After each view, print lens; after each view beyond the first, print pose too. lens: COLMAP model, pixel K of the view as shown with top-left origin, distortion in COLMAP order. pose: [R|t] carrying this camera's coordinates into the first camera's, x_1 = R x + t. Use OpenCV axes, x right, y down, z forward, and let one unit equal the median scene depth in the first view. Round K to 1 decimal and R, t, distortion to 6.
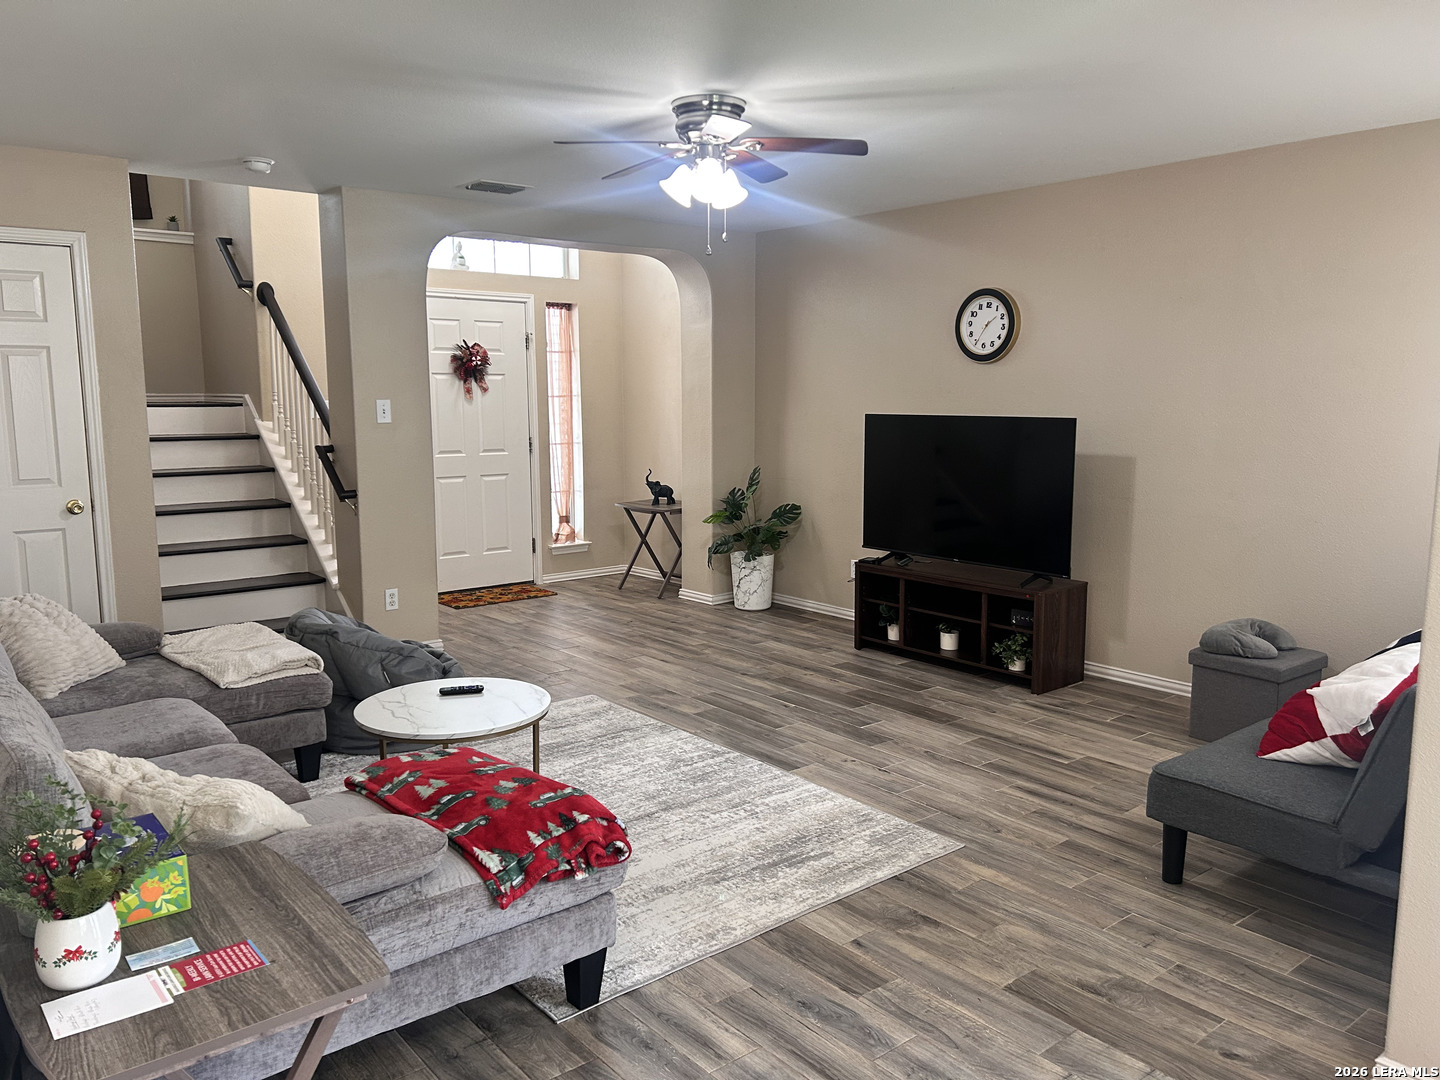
lens RADIAL K [[1071.7, 0, 721.0], [0, 1071.7, 539.5], [0, 0, 1]] dist [0.037142, -0.039219]
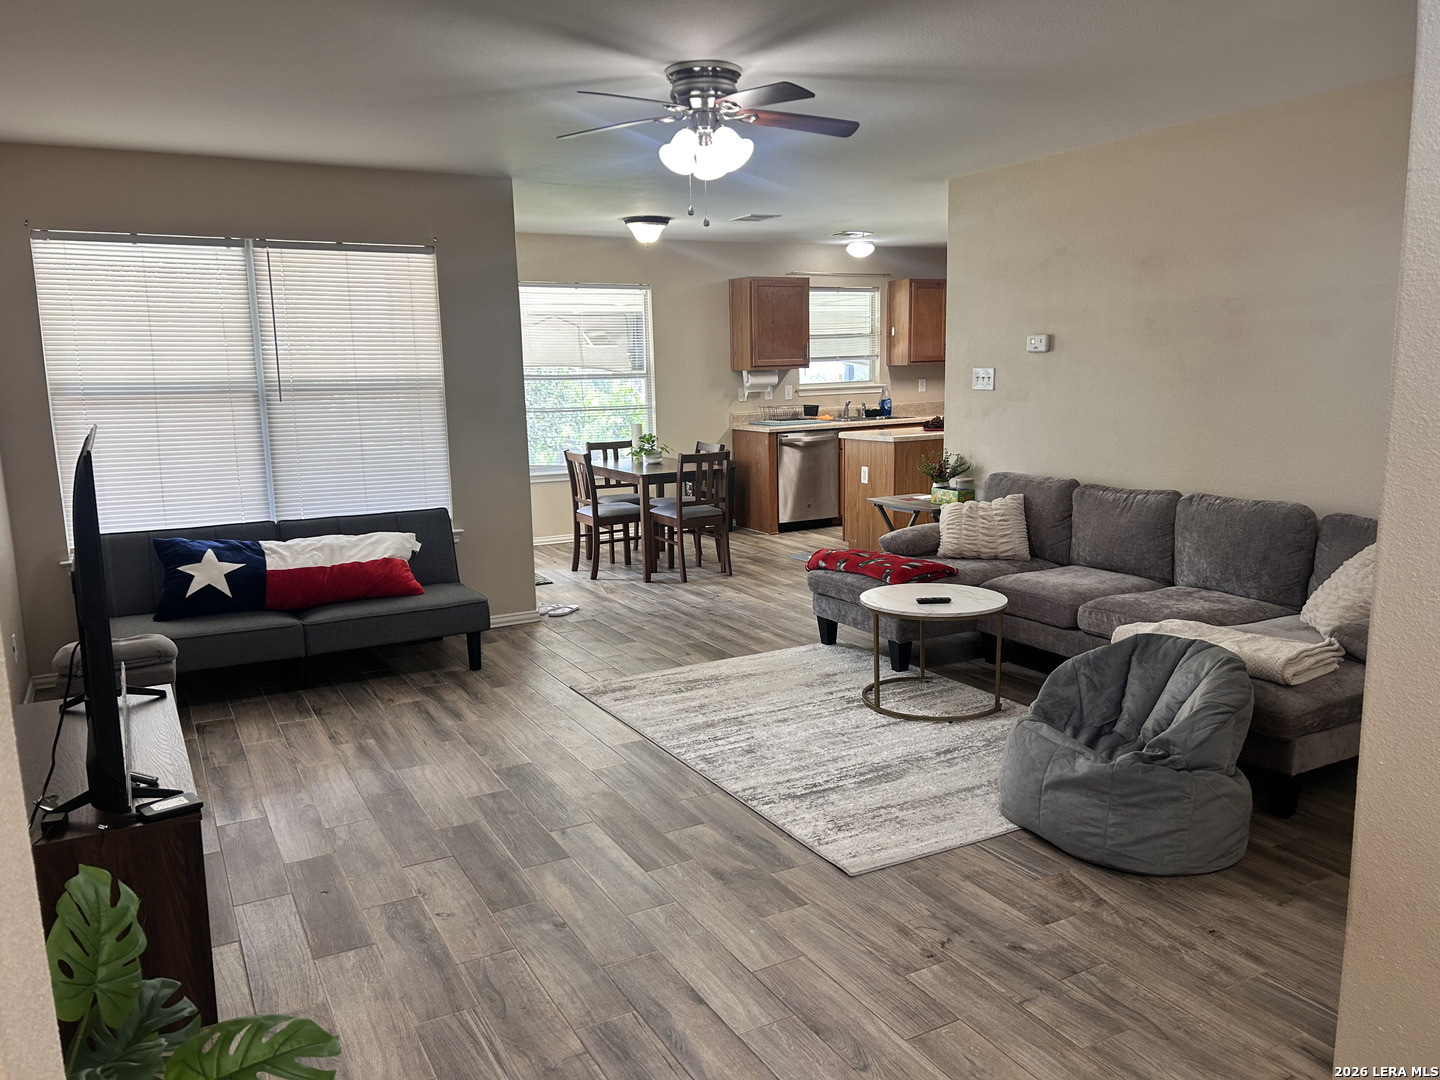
lens RADIAL K [[1071.7, 0, 715.0], [0, 1071.7, 547.4], [0, 0, 1]] dist [0.037142, -0.039219]
pose [[-0.981584, -0.014048, 0.190511, -0.161508], [0.045142, 0.951988, 0.302788, -0.220033], [-0.185618, 0.305812, -0.933823, 1.554522]]
